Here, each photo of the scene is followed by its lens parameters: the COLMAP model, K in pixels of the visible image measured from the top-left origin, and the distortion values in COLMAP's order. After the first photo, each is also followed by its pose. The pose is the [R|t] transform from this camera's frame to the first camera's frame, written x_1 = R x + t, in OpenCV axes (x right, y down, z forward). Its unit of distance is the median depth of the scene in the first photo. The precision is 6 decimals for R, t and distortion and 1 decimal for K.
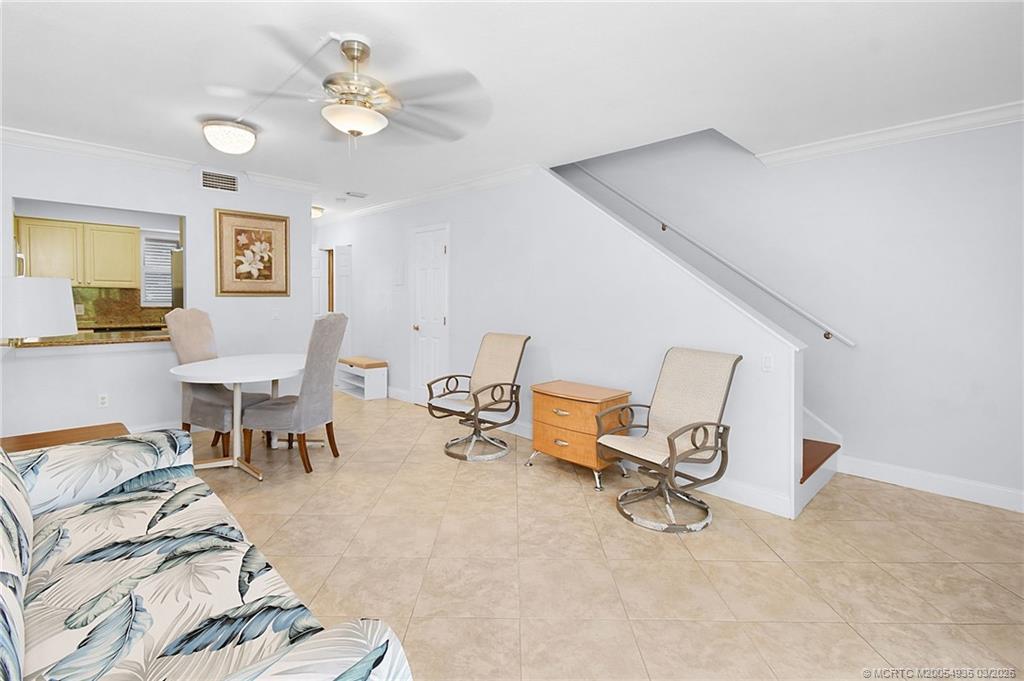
lens RADIAL K [[472.9, 0, 506.6], [0, 472.9, 302.5], [0, 0, 1]] dist [0.003296, -0.001194]
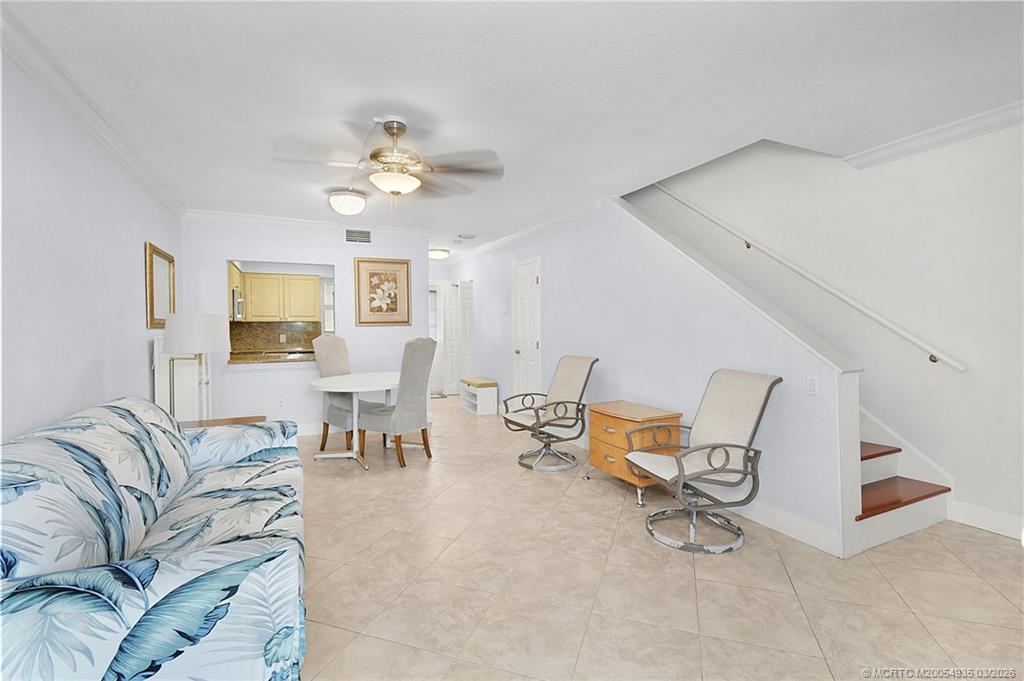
lens RADIAL K [[457.3, 0, 511.2], [0, 457.3, 326.0], [0, 0, 1]] dist [0.001010, 0.000212]
pose [[0.944778, -0.017971, -0.327218, 0.248980], [0.014305, 0.999805, -0.013609, 0.012485], [0.327399, 0.008176, 0.944851, -0.034491]]
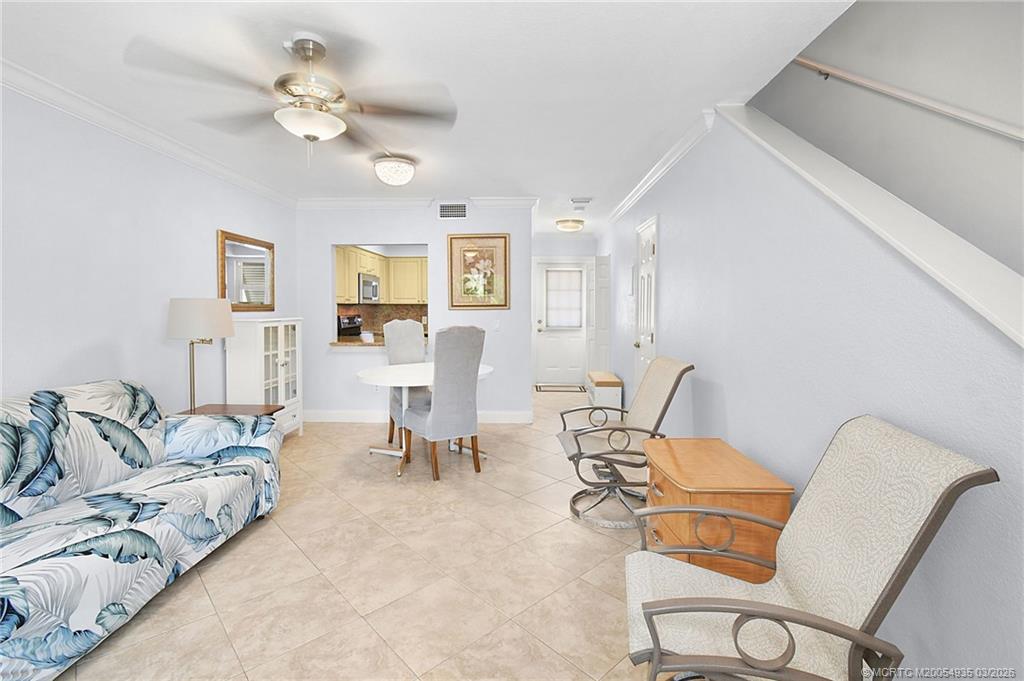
lens RADIAL K [[464.0, 0, 506.7], [0, 464.0, 318.7], [0, 0, 1]] dist [0.001636, -0.000009]
pose [[0.684325, 0.006225, -0.729150, 0.429894], [-0.000767, 0.999969, 0.007817, -0.000046], [0.729176, -0.004790, 0.684309, 0.435555]]
